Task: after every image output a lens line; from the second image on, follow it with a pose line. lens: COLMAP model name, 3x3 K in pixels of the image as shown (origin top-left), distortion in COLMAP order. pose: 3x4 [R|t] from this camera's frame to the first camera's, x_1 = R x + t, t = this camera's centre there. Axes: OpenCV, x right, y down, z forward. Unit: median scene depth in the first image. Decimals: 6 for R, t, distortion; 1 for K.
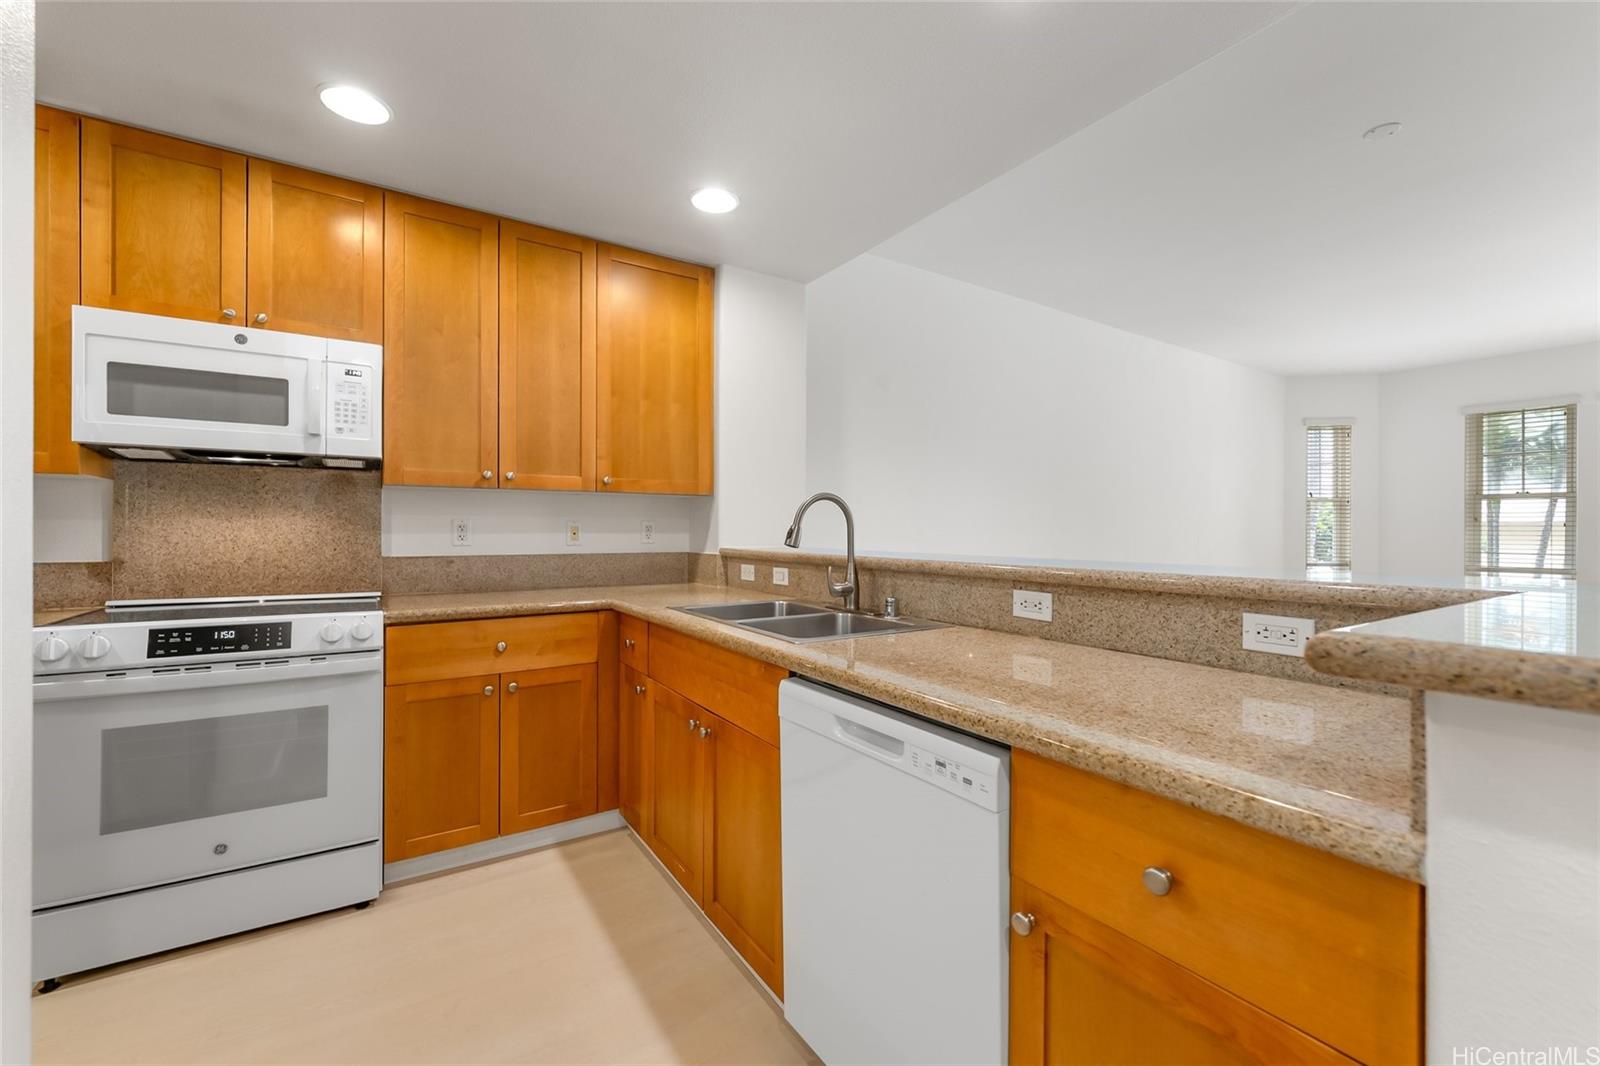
lens RADIAL K [[665.6, 0, 793.0], [0, 665.6, 527.4], [0, 0, 1]] dist [0.000976, -0.000881]
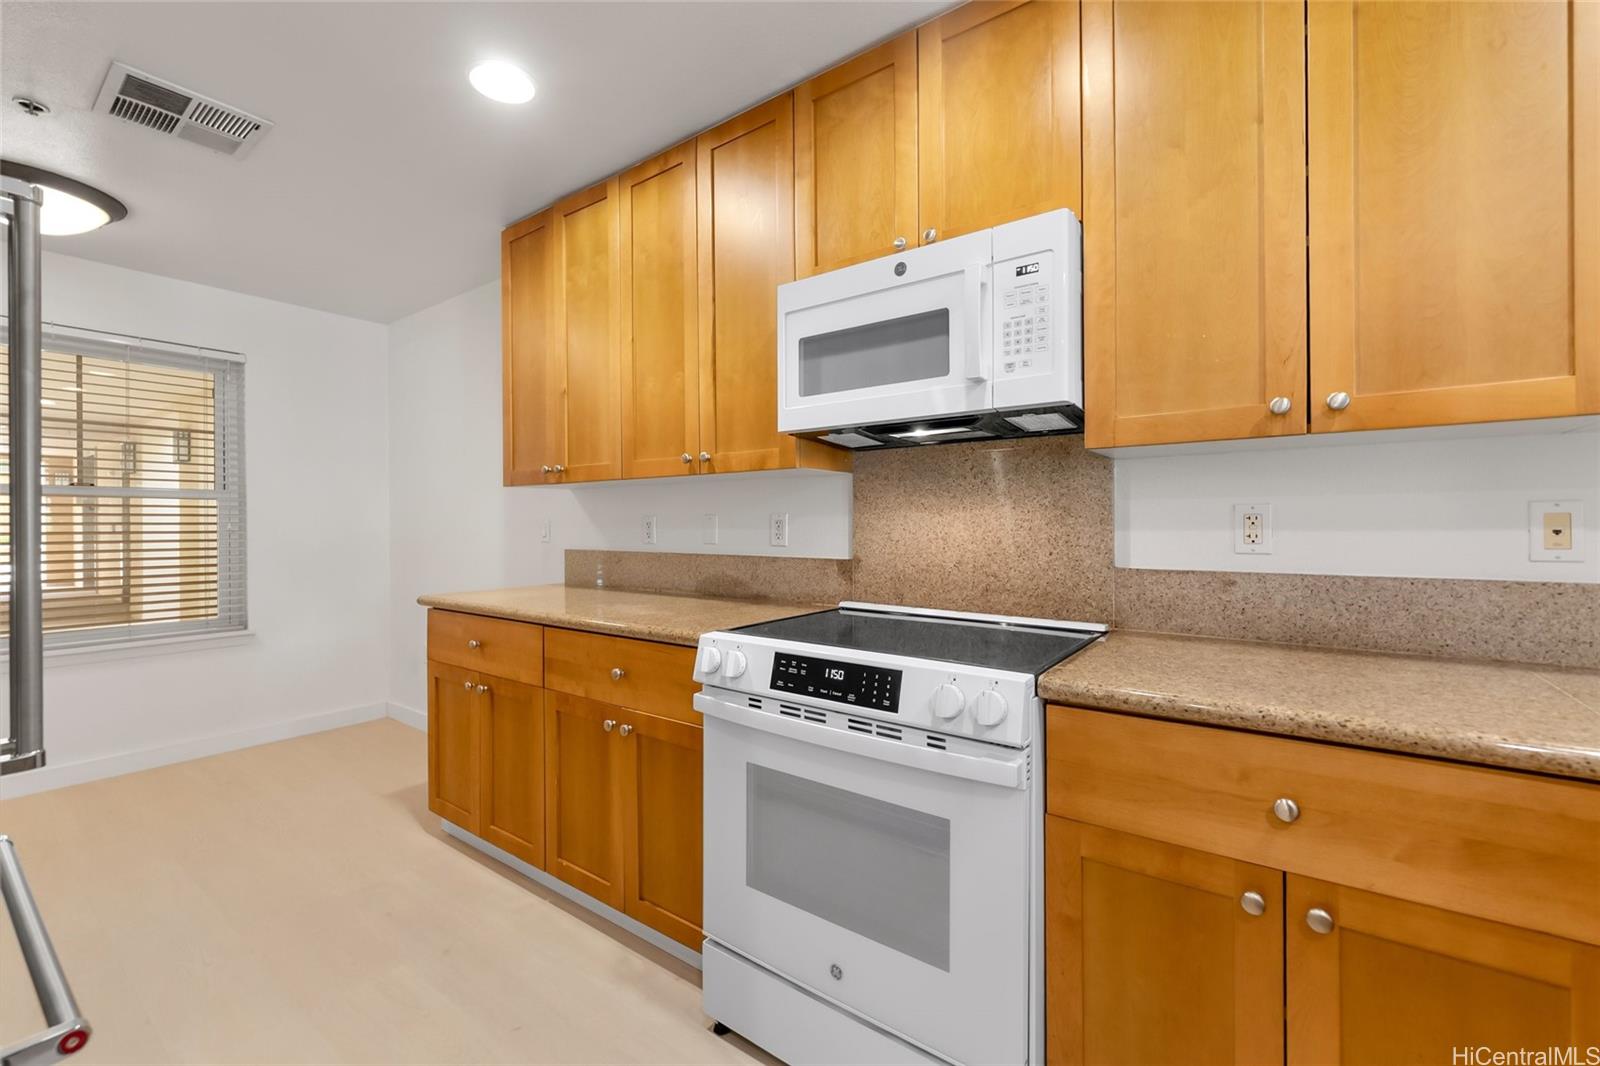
lens RADIAL K [[665.6, 0, 807.4], [0, 665.6, 521.9], [0, 0, 1]] dist [0.000976, -0.000881]
pose [[0.369378, -0.005895, -0.929261, -0.174948], [0.009635, 0.999950, -0.002513, 0.000041], [0.929229, -0.008025, 0.369416, 0.612189]]
